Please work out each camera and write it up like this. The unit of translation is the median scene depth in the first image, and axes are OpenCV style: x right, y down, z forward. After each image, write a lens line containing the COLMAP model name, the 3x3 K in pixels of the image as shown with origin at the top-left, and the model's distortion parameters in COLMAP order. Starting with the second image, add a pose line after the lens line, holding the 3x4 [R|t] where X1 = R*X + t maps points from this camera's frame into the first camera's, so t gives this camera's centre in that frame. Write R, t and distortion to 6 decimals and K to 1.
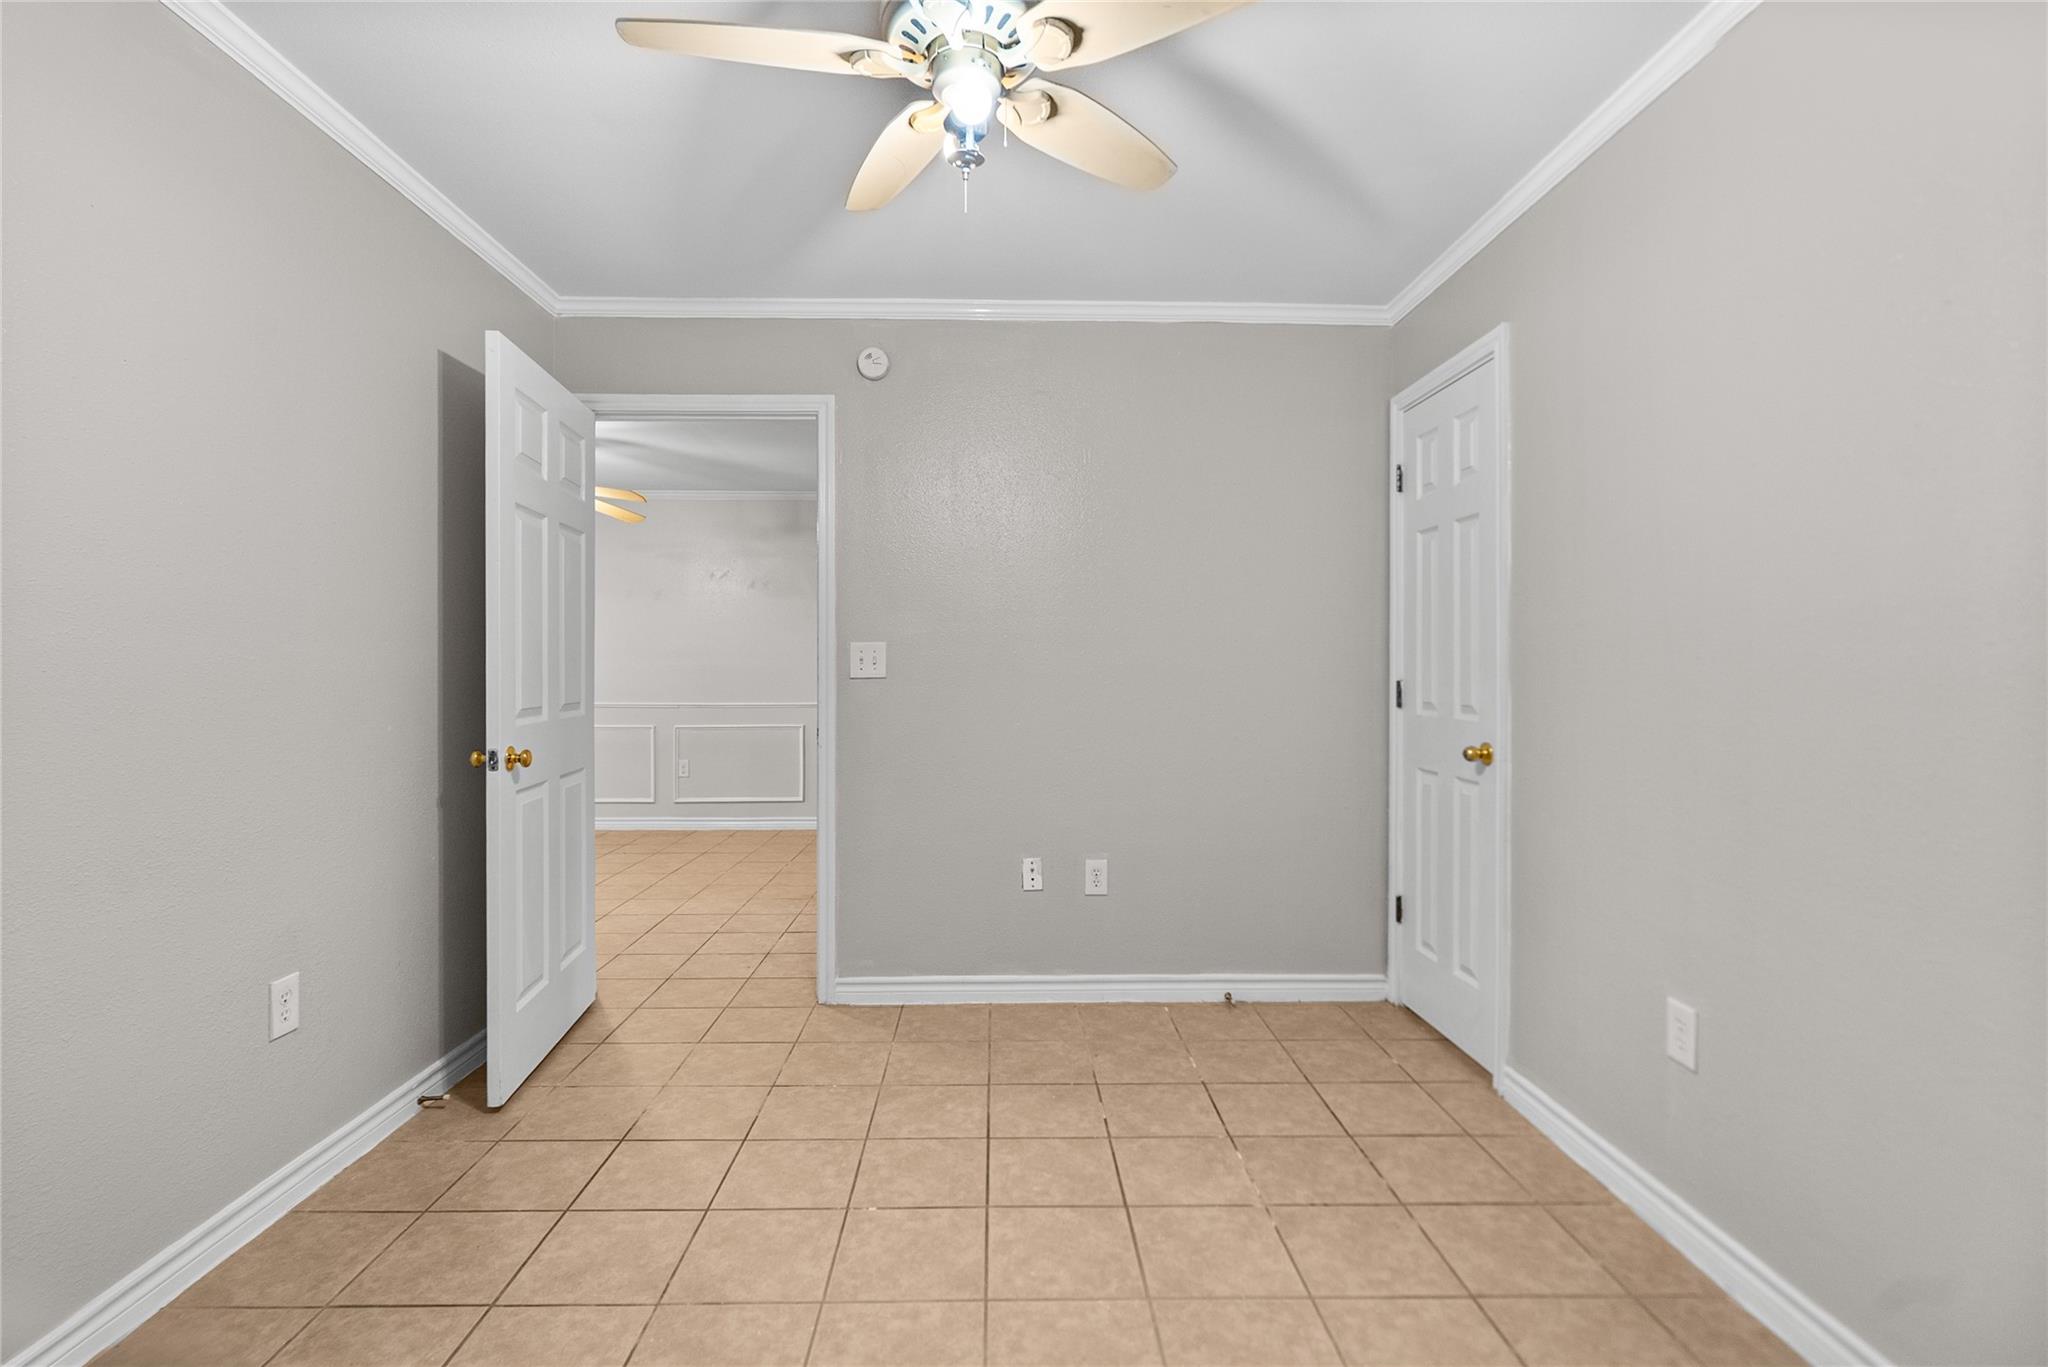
lens RADIAL K [[947.0, 0, 1008.6], [0, 947.0, 670.0], [0, 0, 1]] dist [0.000441, 0.003454]
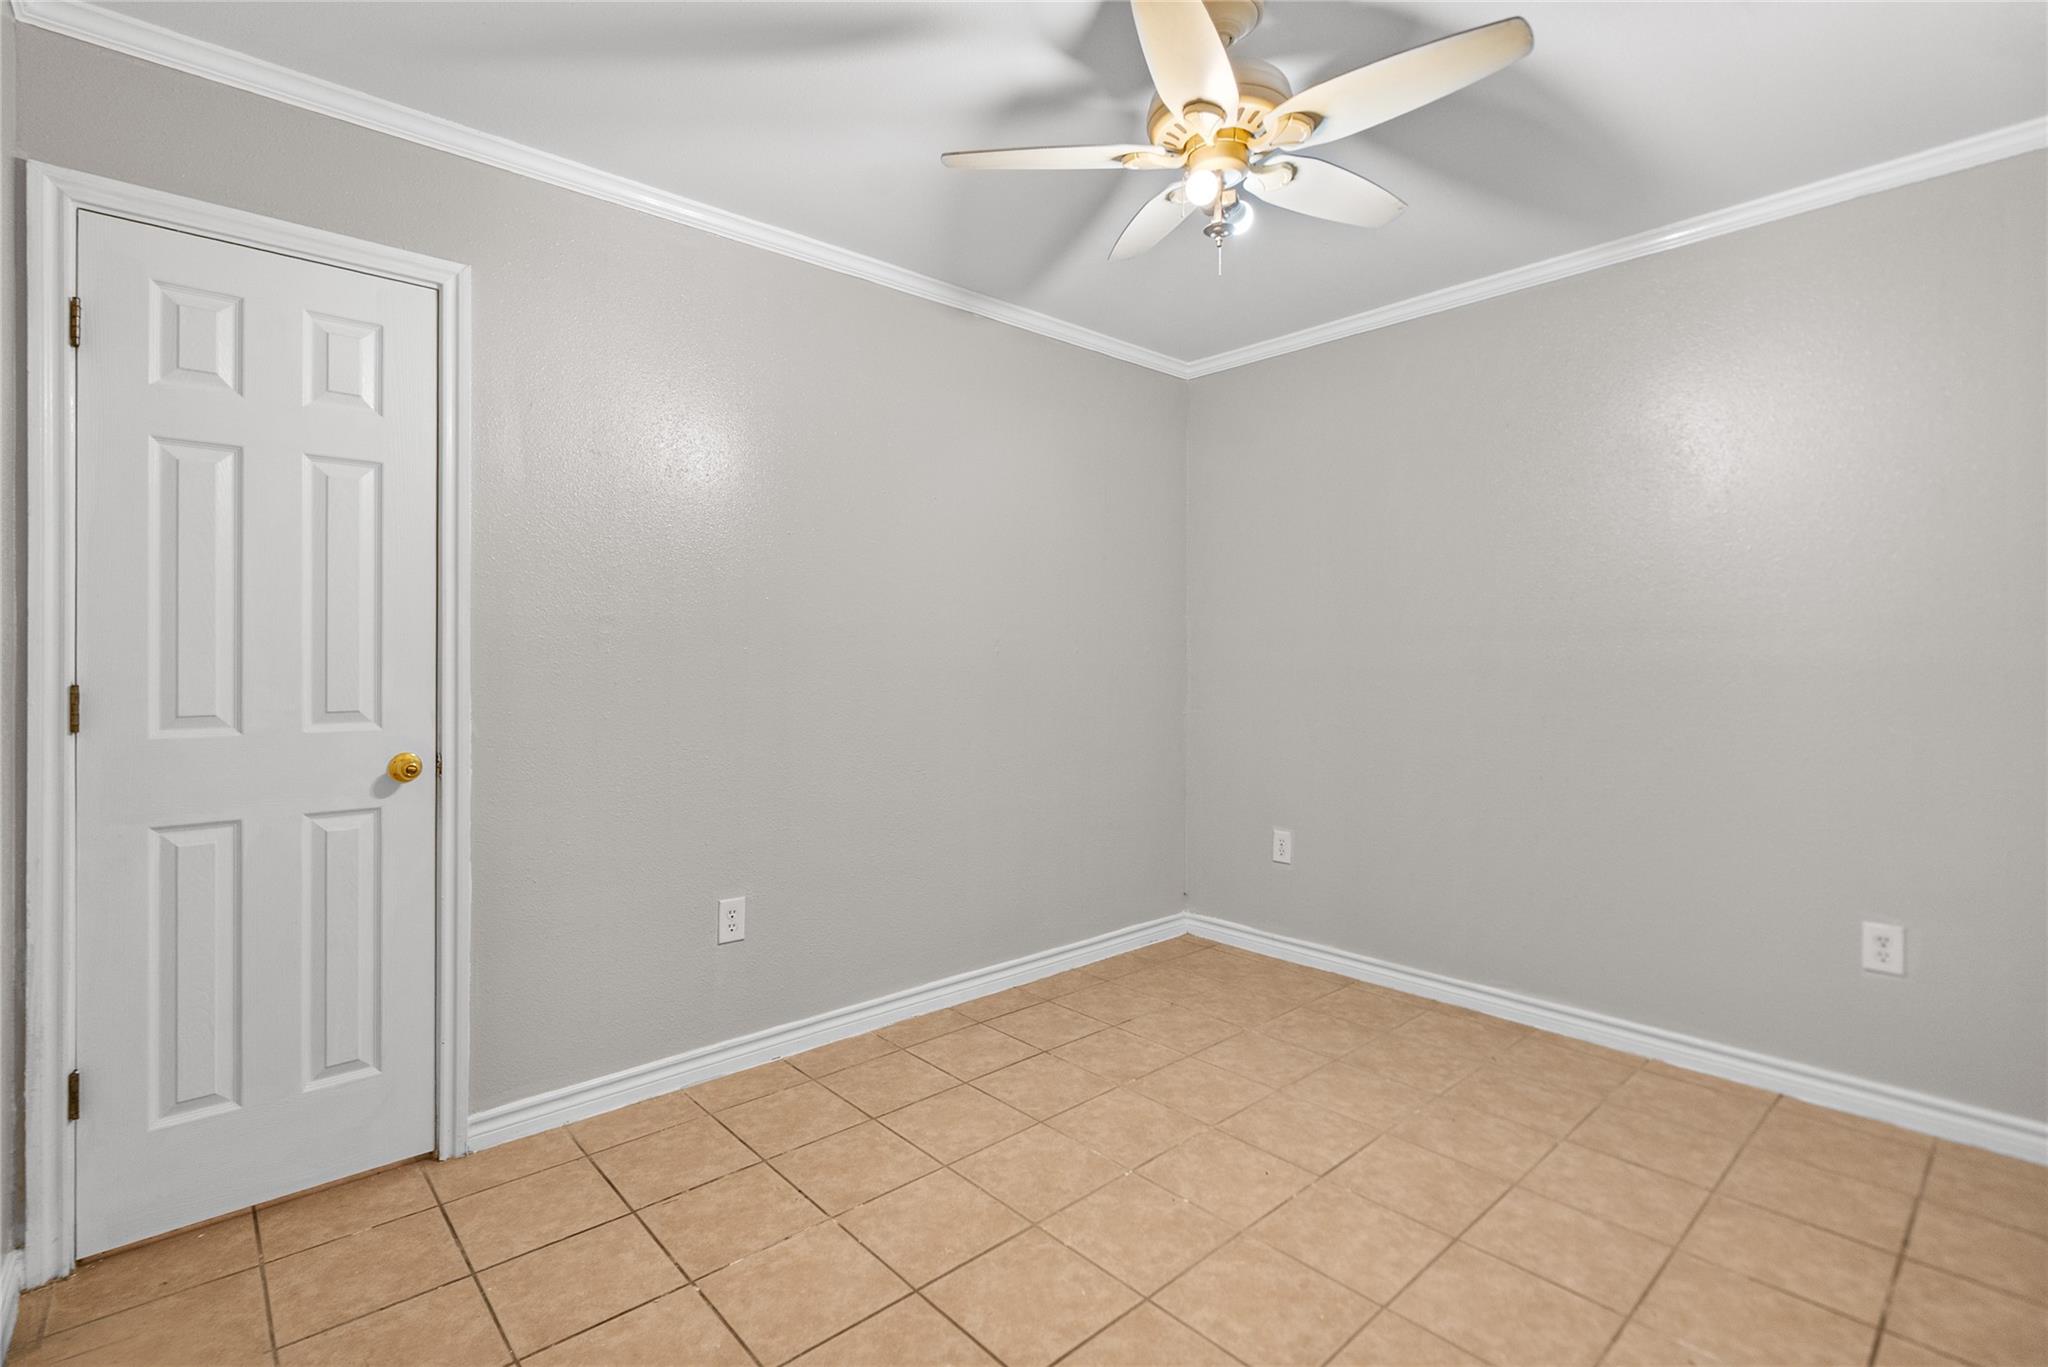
lens RADIAL K [[947.0, 0, 1015.2], [0, 947.0, 668.1], [0, 0, 1]] dist [0.000441, 0.003454]
pose [[-0.653638, -0.010577, 0.756733, -0.619289], [0.002986, 0.999859, 0.016554, -0.010336], [-0.756801, 0.013080, -0.653514, 1.595062]]
